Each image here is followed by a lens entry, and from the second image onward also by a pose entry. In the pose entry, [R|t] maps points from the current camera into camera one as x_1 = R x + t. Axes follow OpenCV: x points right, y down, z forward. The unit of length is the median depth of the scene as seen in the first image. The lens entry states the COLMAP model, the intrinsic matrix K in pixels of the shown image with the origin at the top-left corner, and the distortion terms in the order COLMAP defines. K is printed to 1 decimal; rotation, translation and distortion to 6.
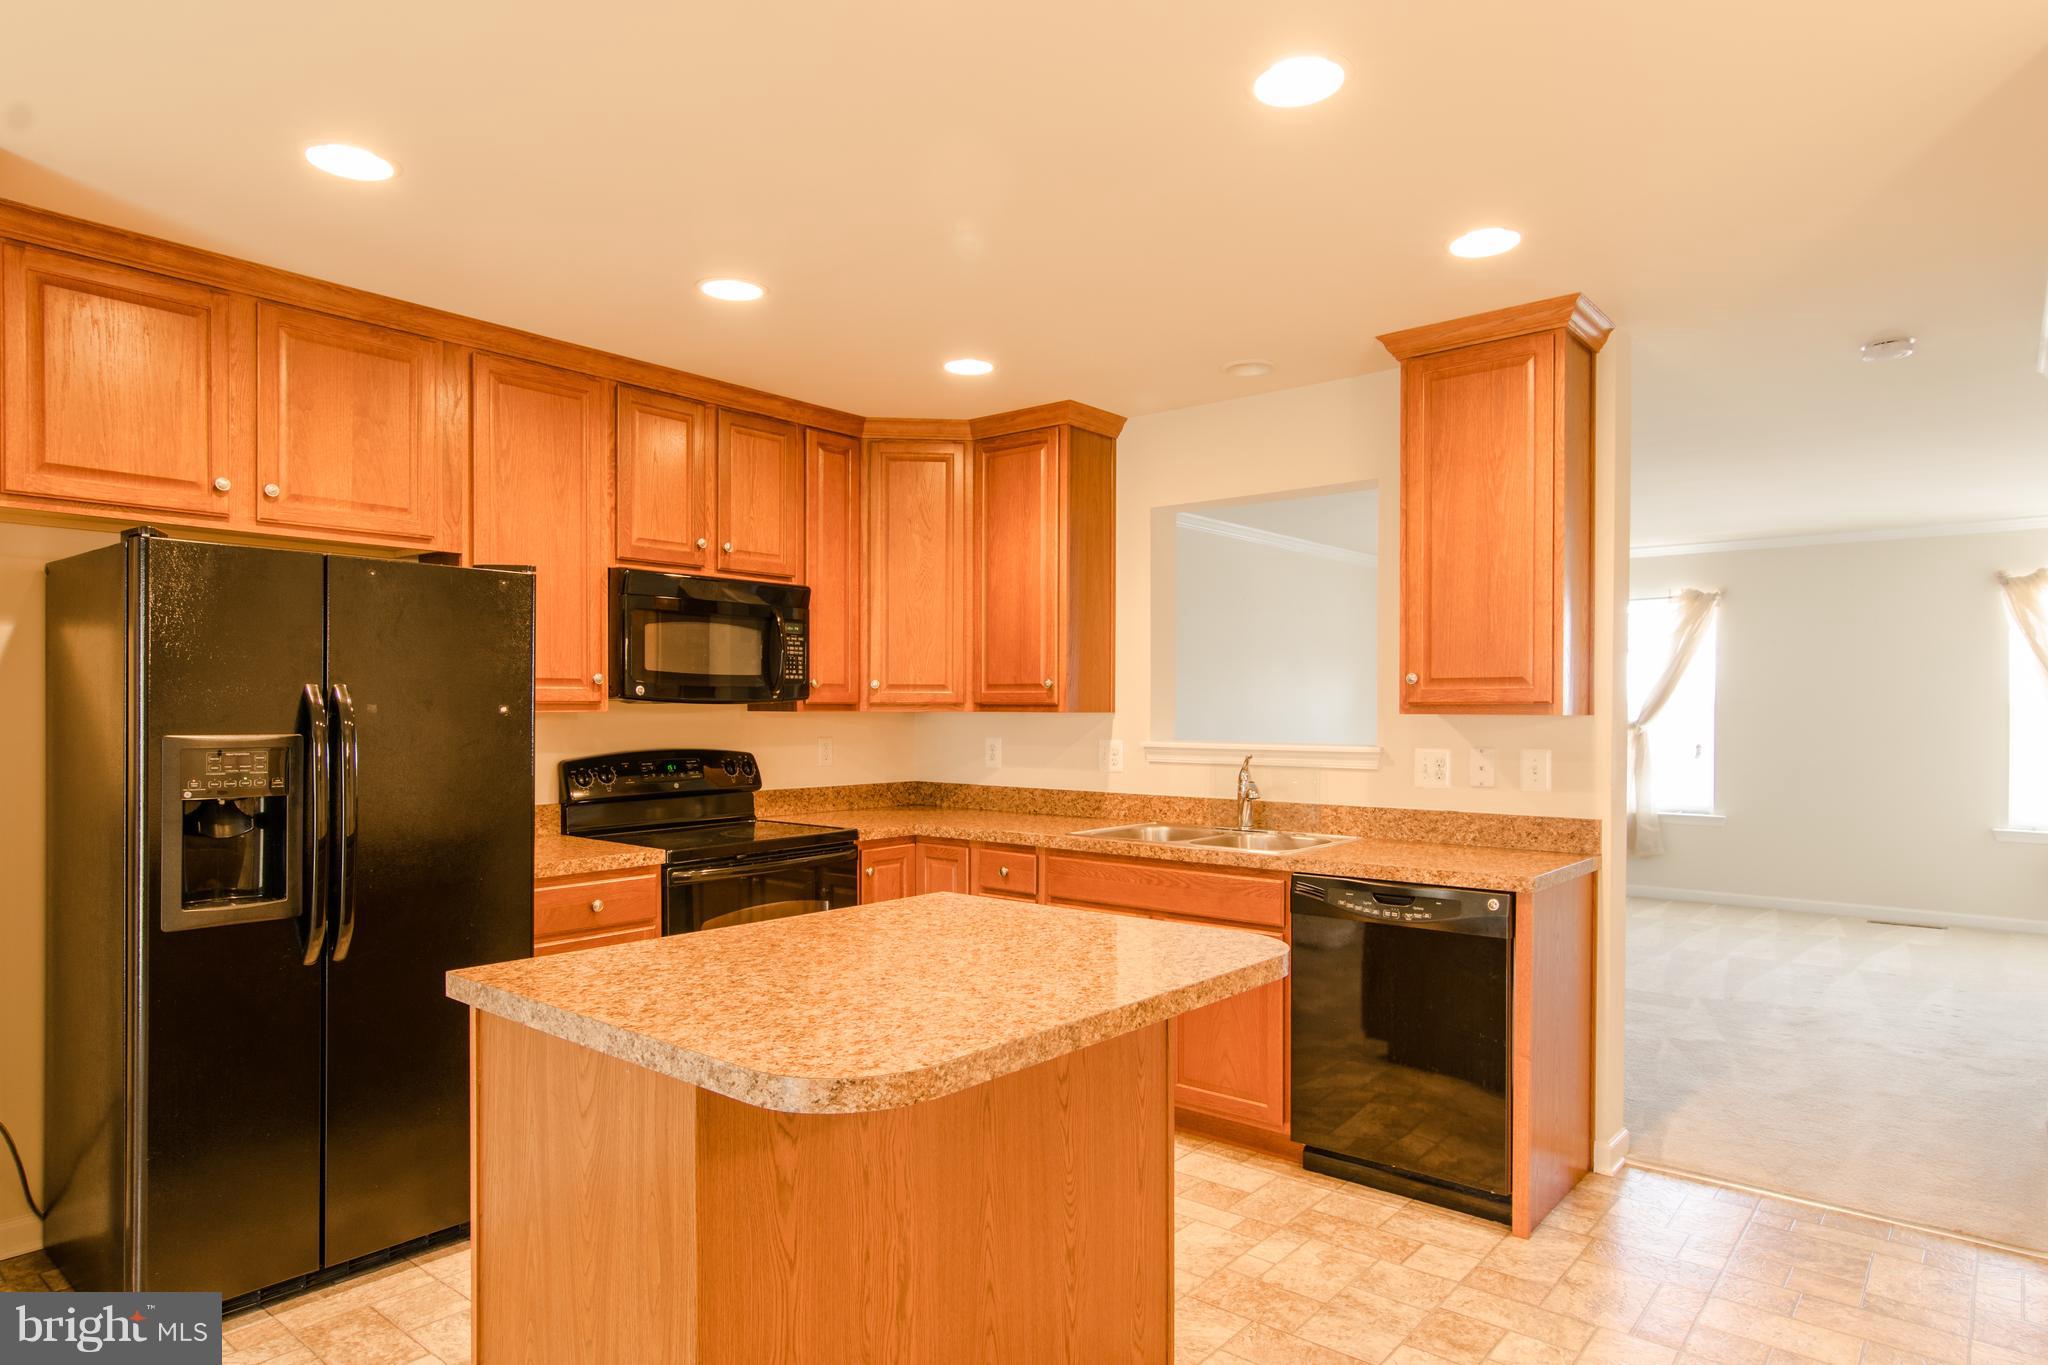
lens RADIAL K [[1156.3, 0, 1030.6], [0, 1156.3, 698.2], [0, 0, 1]] dist [-0.001414, -0.000718]
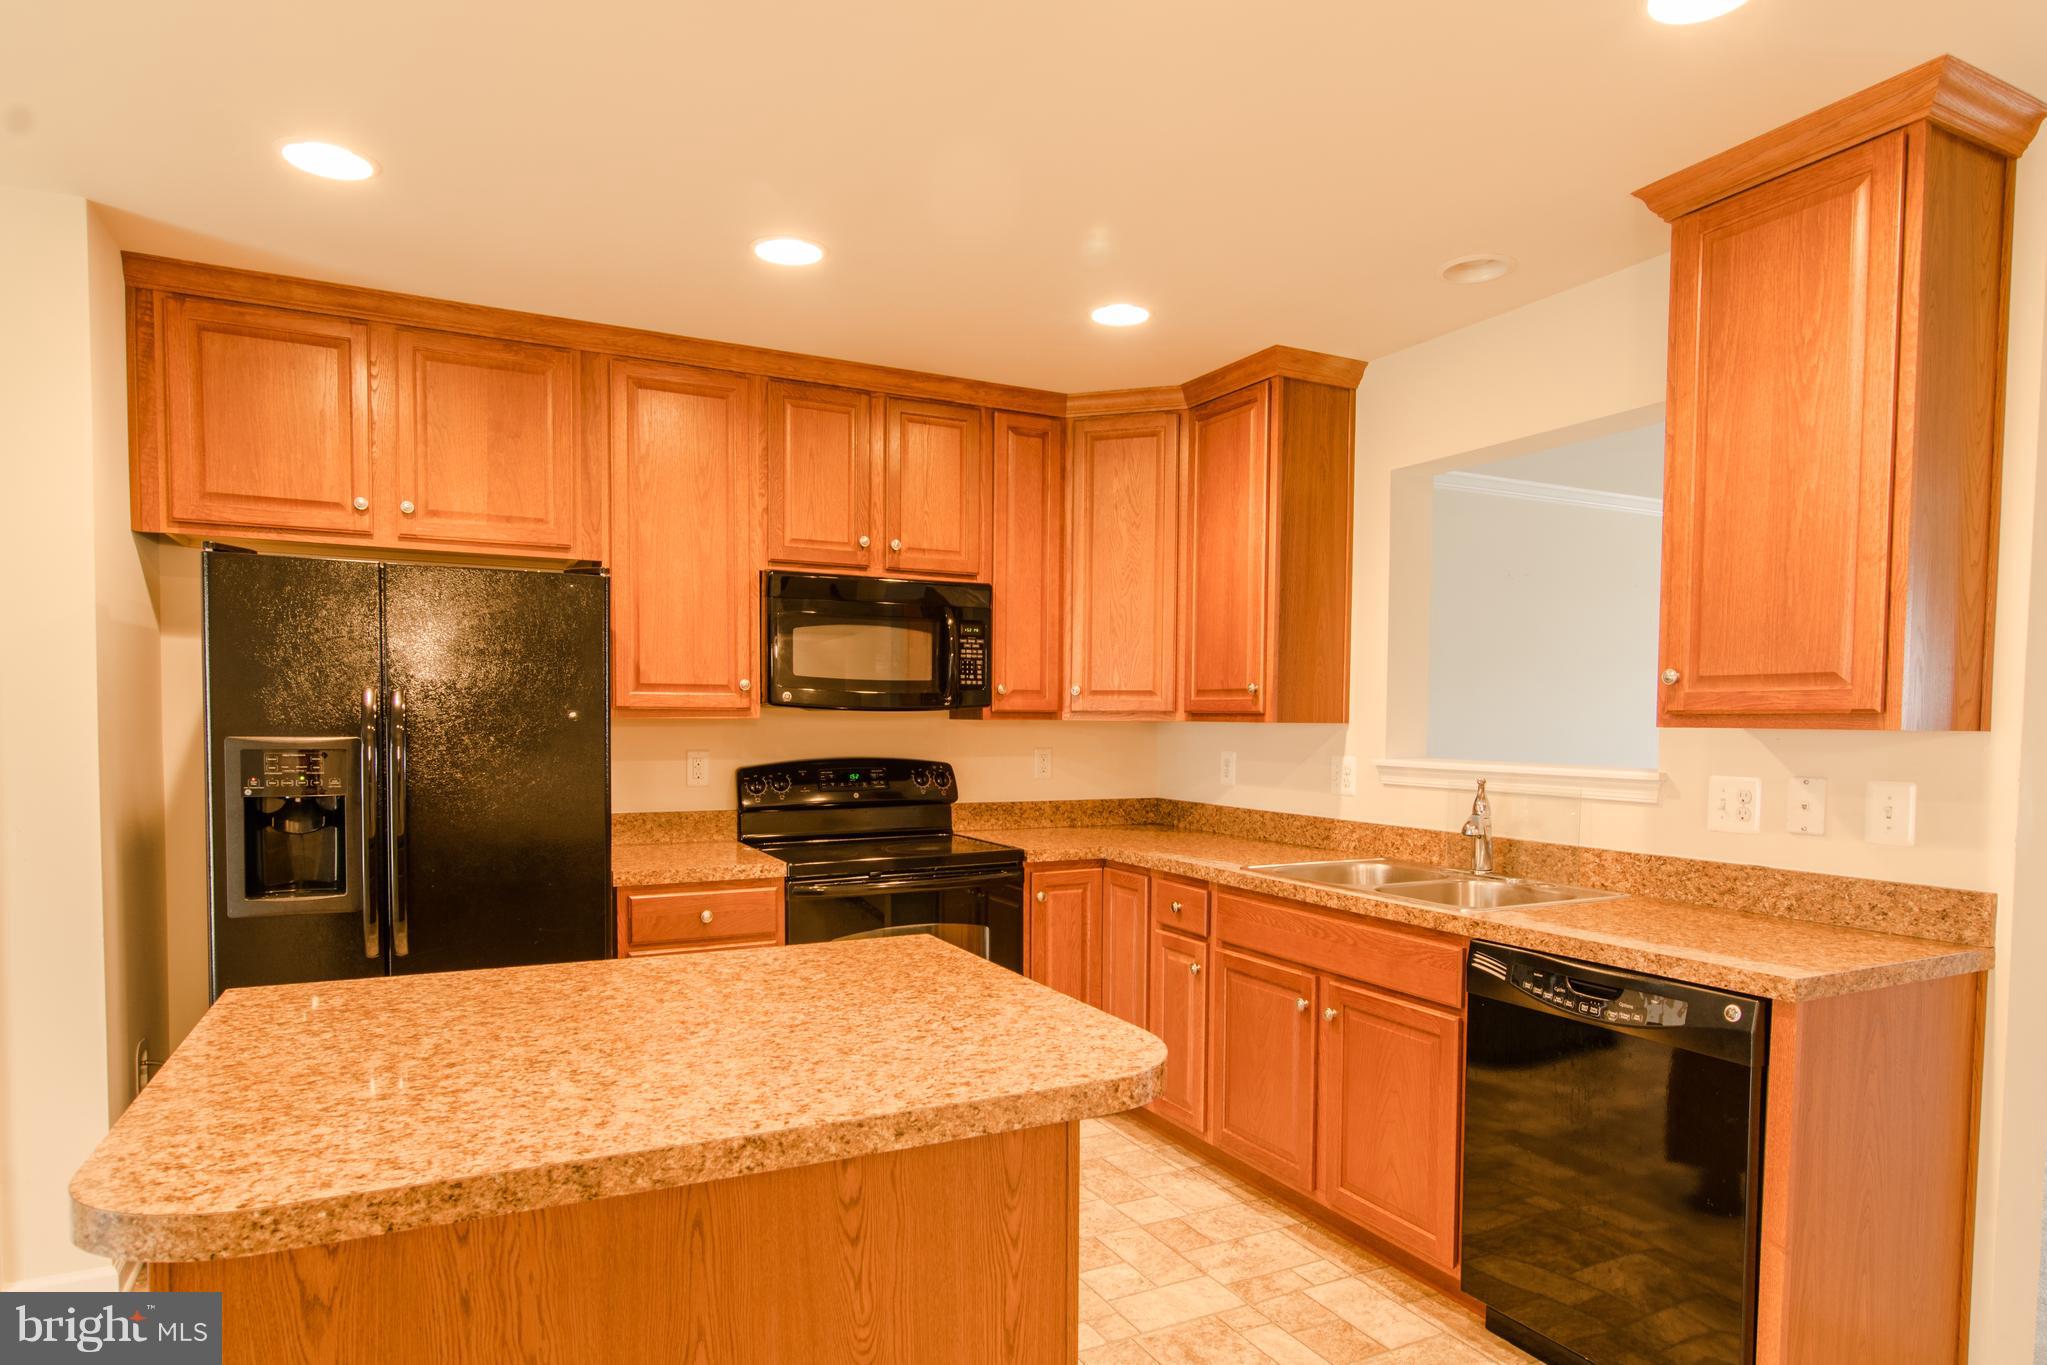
lens RADIAL K [[1155.7, 0, 1008.4], [0, 1155.7, 750.6], [0, 0, 1]] dist [-0.001414, -0.000718]
pose [[0.923963, 0.015876, -0.382152, 0.227624], [-0.002023, 0.999327, 0.036626, 0.003019], [0.382476, -0.033068, 0.923373, 0.196286]]
